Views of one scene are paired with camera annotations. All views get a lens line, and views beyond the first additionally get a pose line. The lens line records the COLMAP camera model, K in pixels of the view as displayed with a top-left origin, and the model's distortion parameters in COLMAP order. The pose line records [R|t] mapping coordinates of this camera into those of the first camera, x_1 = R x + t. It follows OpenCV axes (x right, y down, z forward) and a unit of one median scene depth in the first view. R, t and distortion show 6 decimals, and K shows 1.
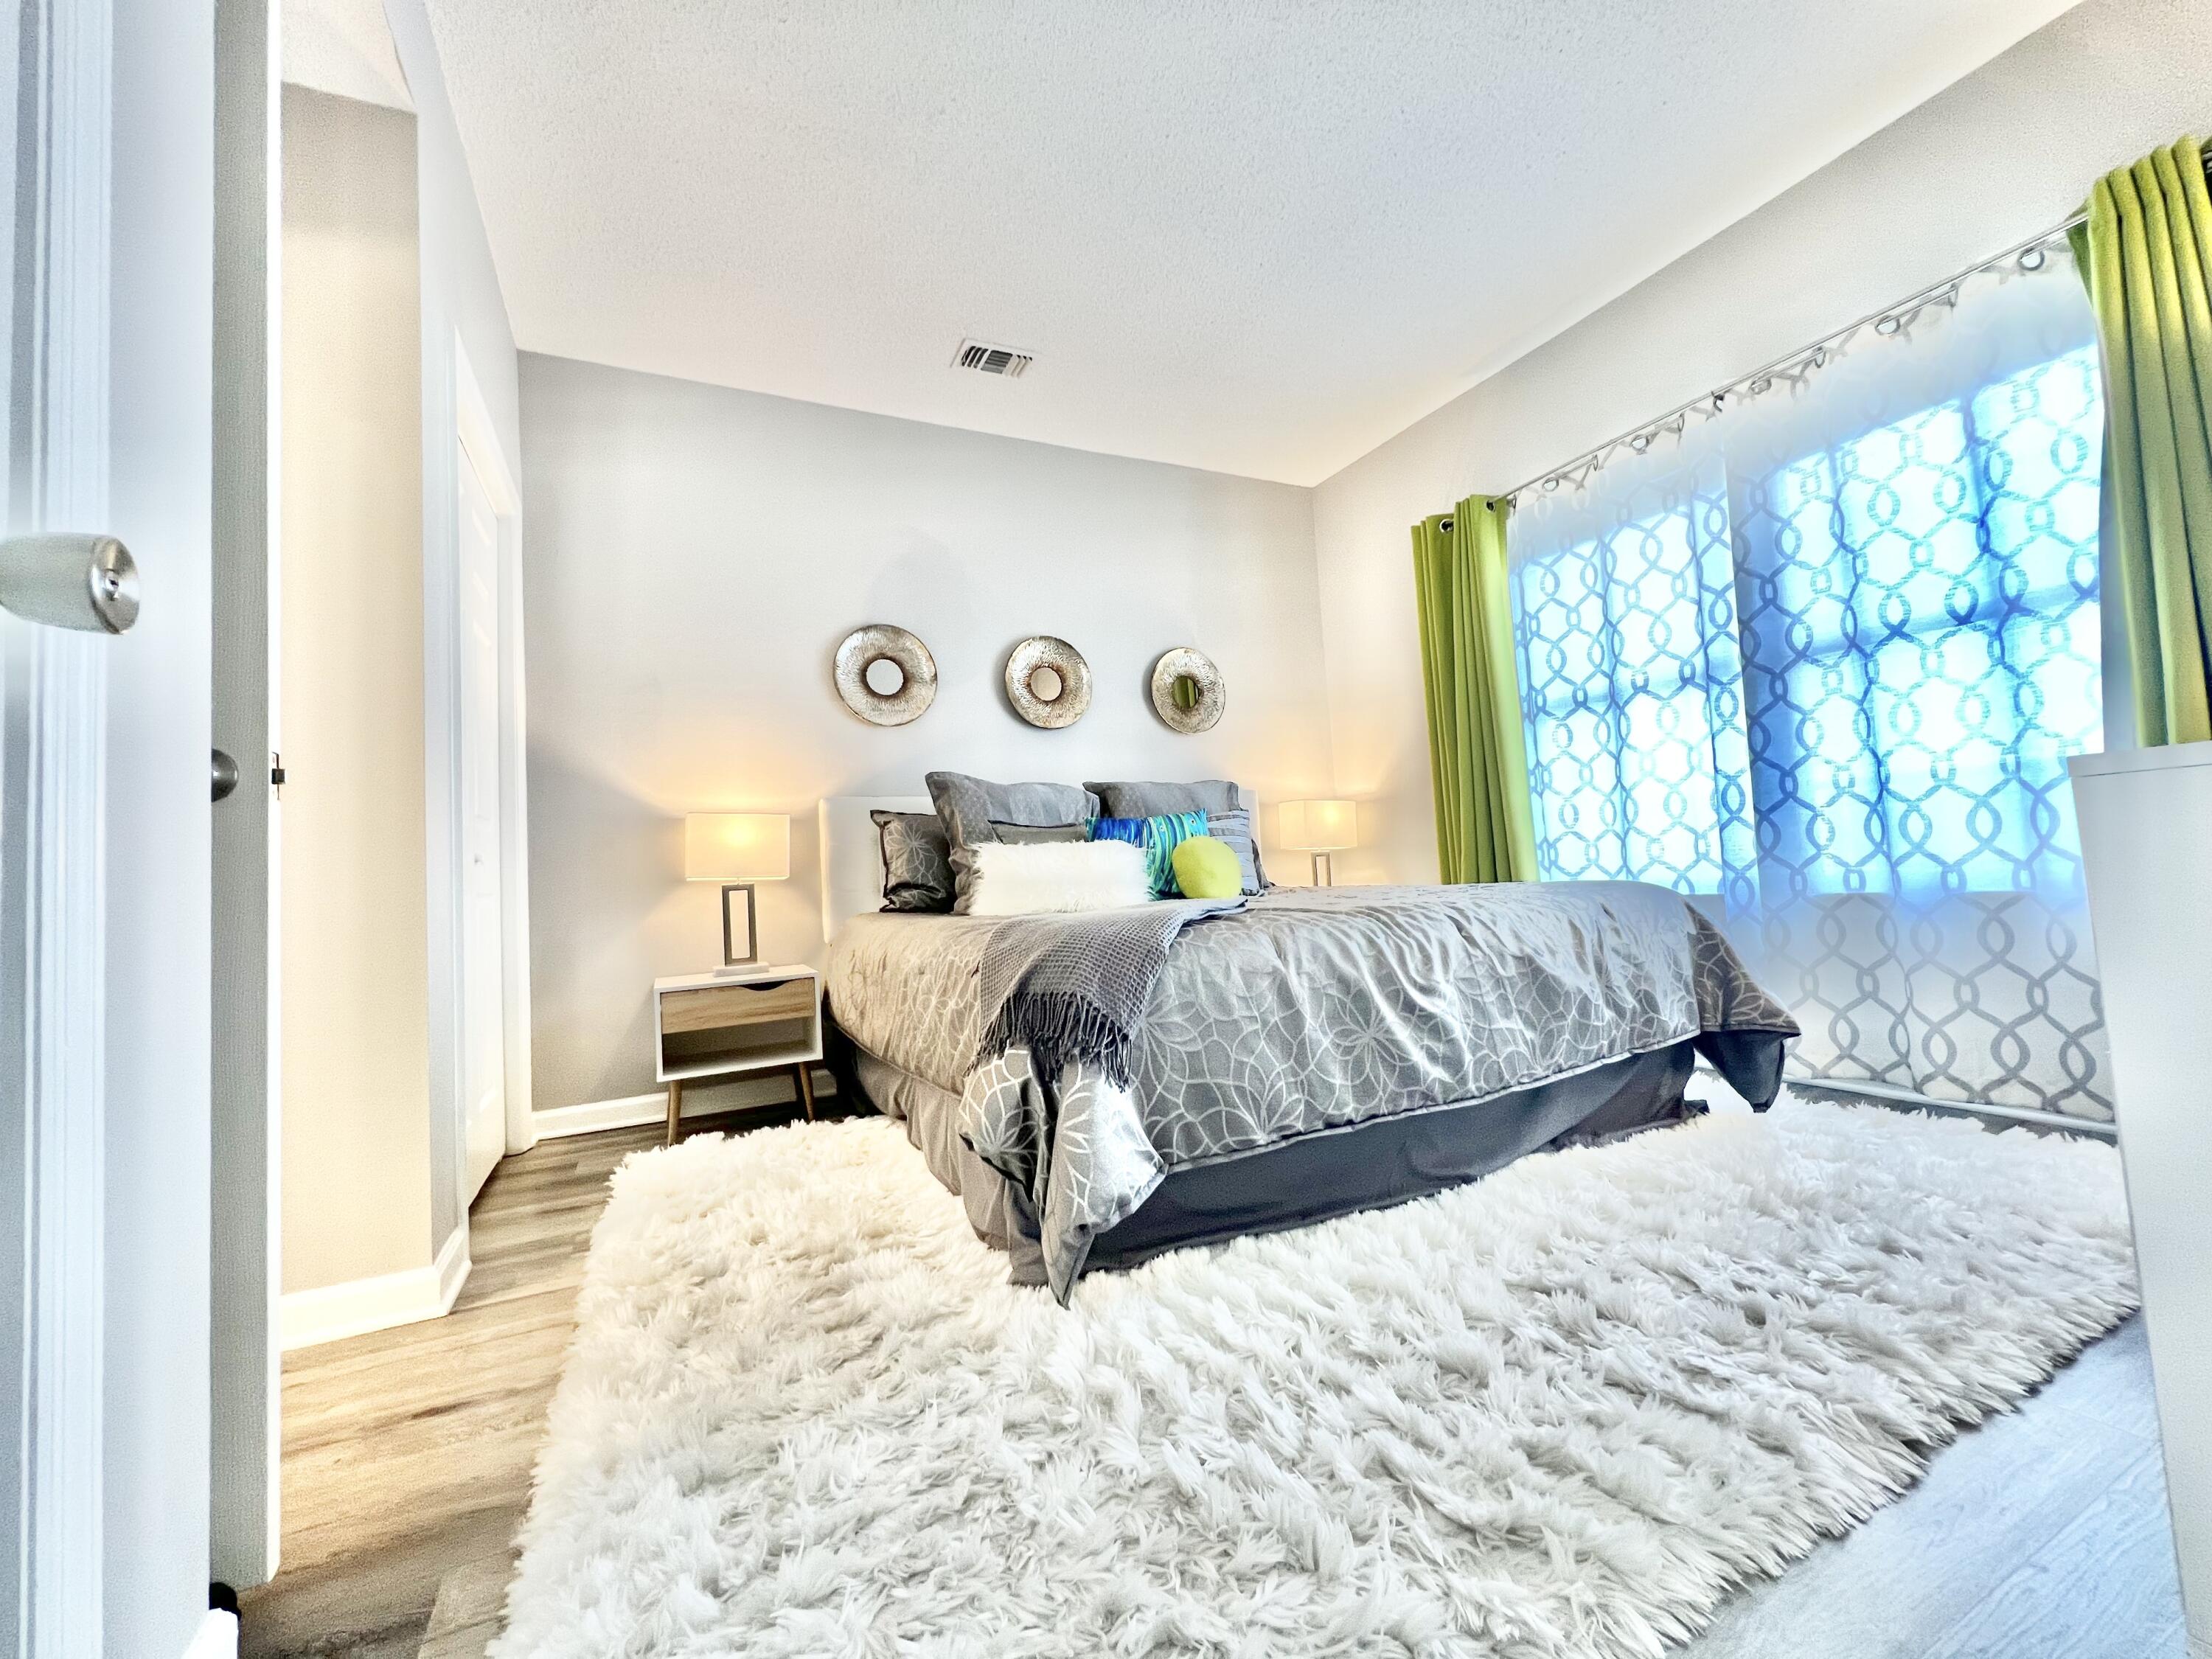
lens RADIAL K [[890.2, 0, 1105.0], [0, 890.2, 828.1], [0, 0, 1]] dist [-0.001870, 0.000079]
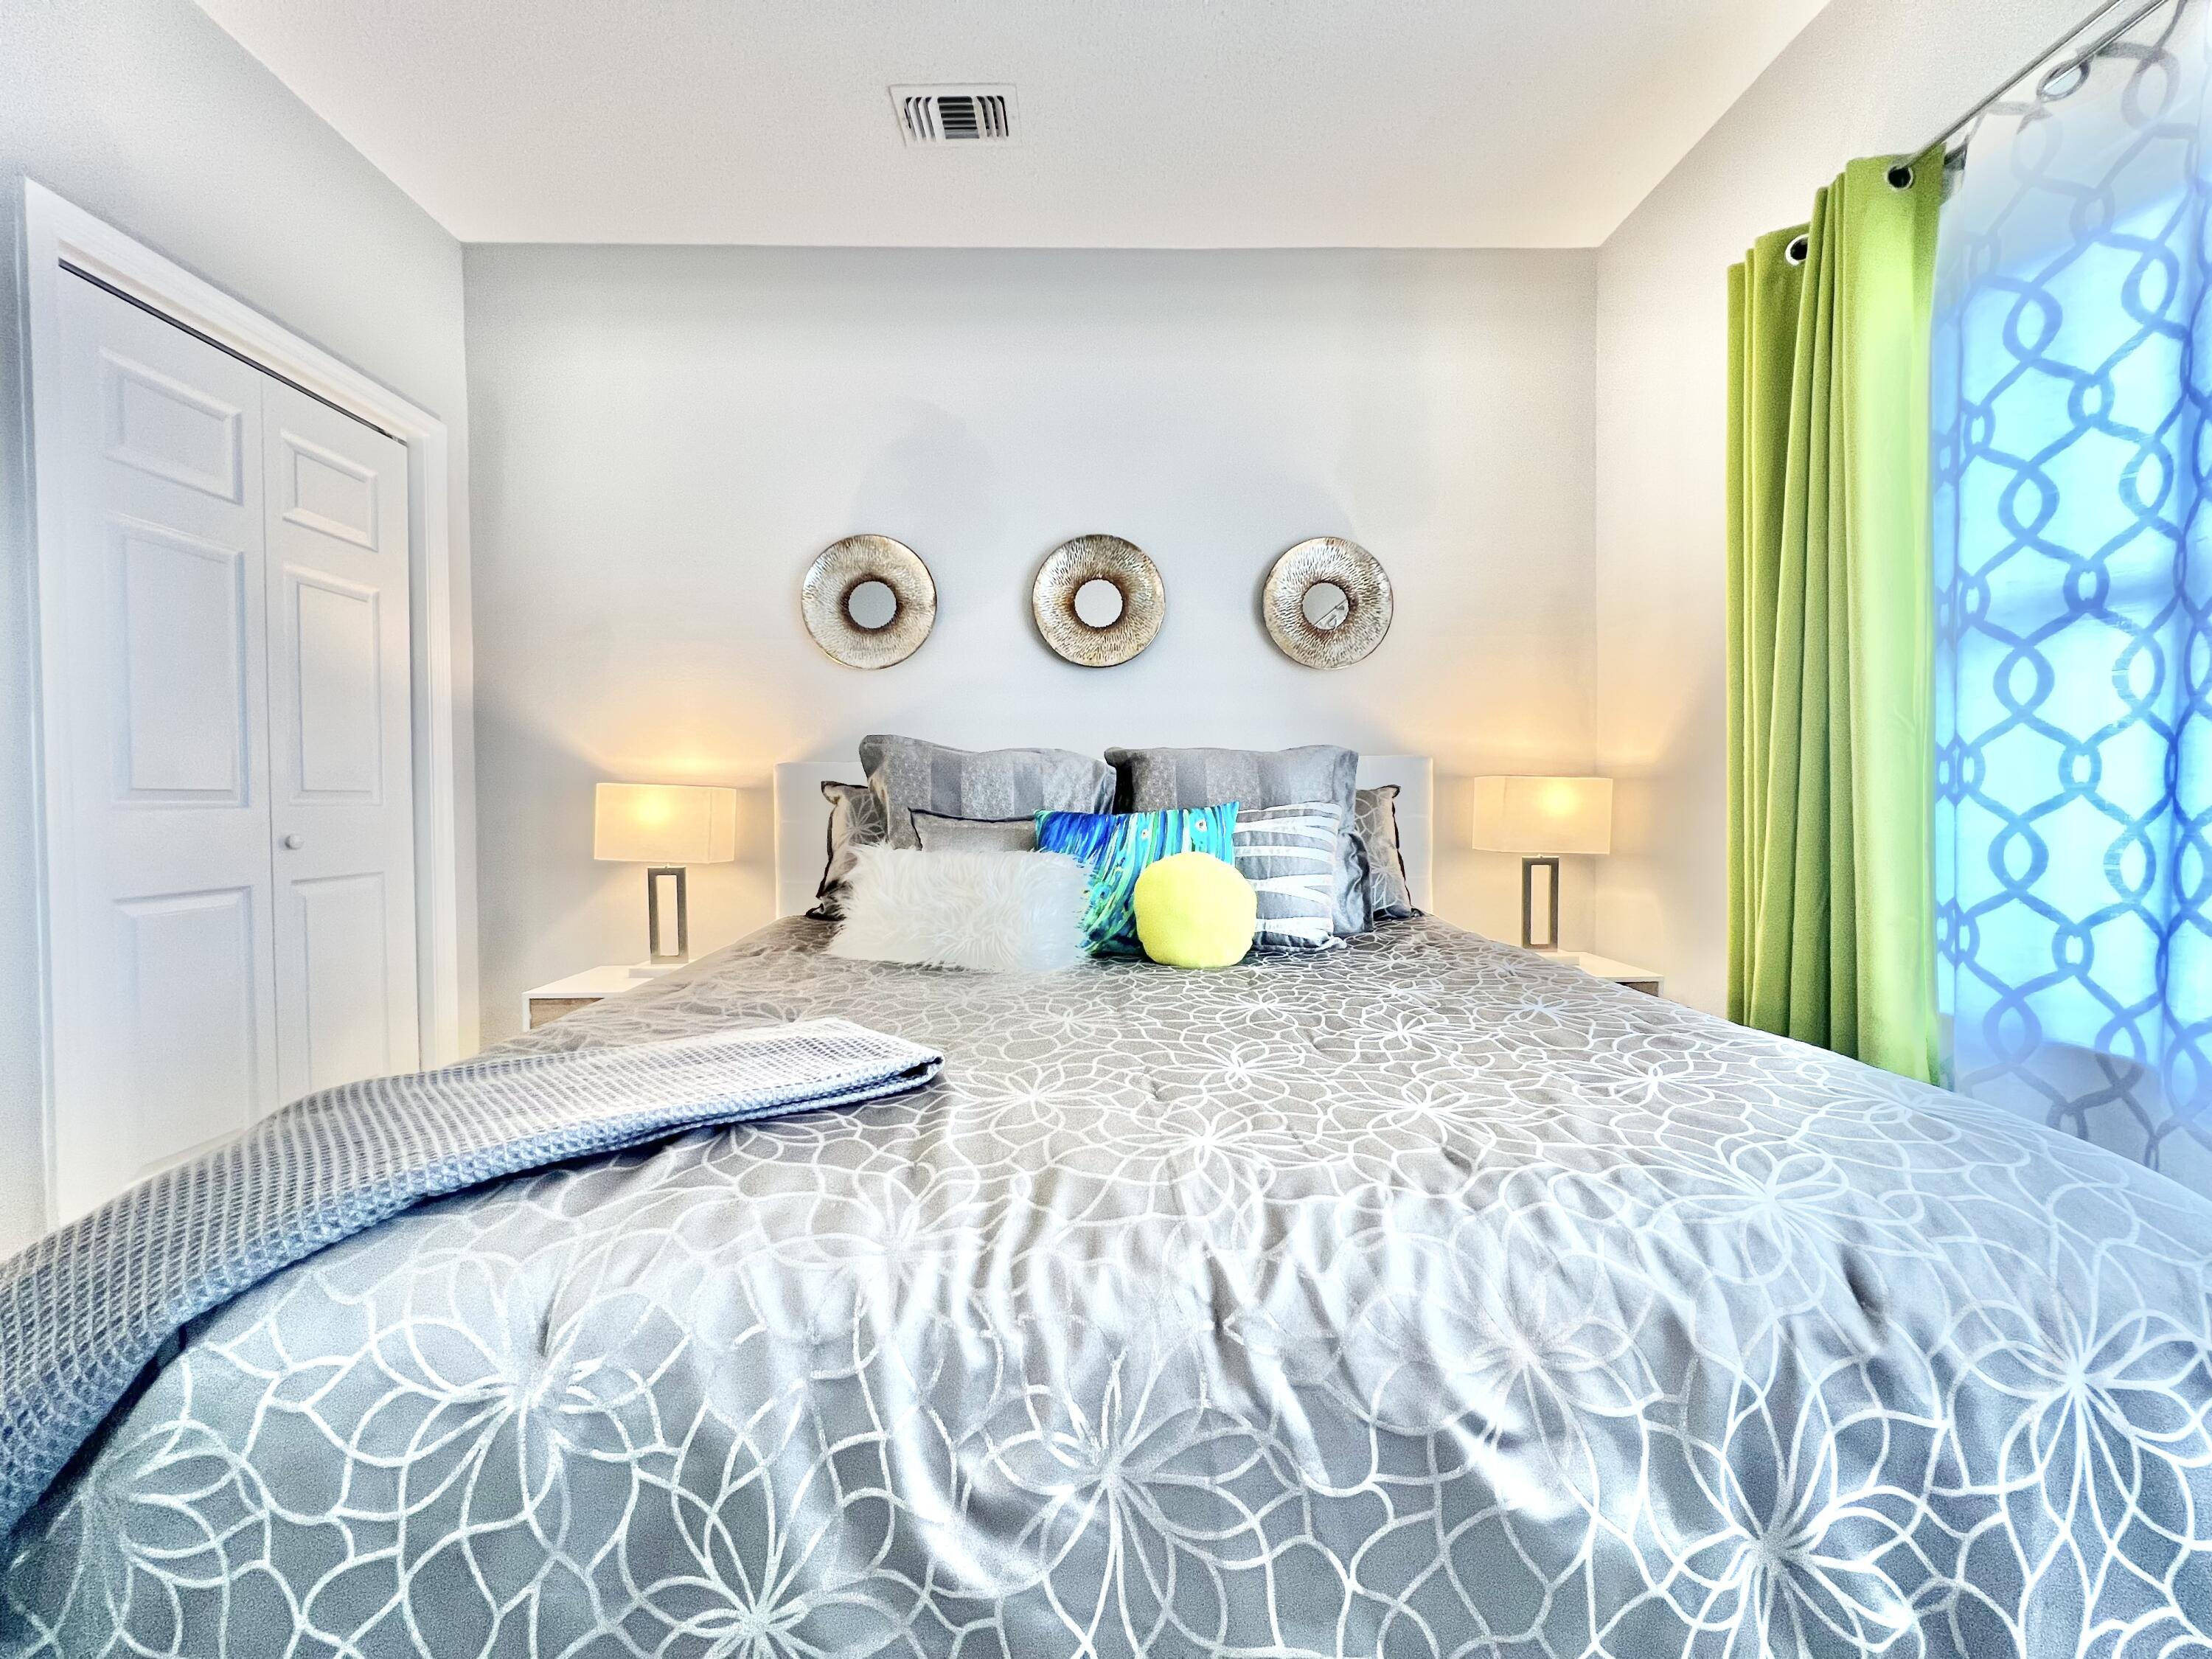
lens RADIAL K [[890.2, 0, 1101.1], [0, 890.2, 826.6], [0, 0, 1]] dist [-0.001870, 0.000079]
pose [[0.906463, 0.063005, -0.417558, 0.284335], [-0.024514, 0.994991, 0.096915, -0.061723], [0.421573, -0.077614, 0.903467, 0.396089]]
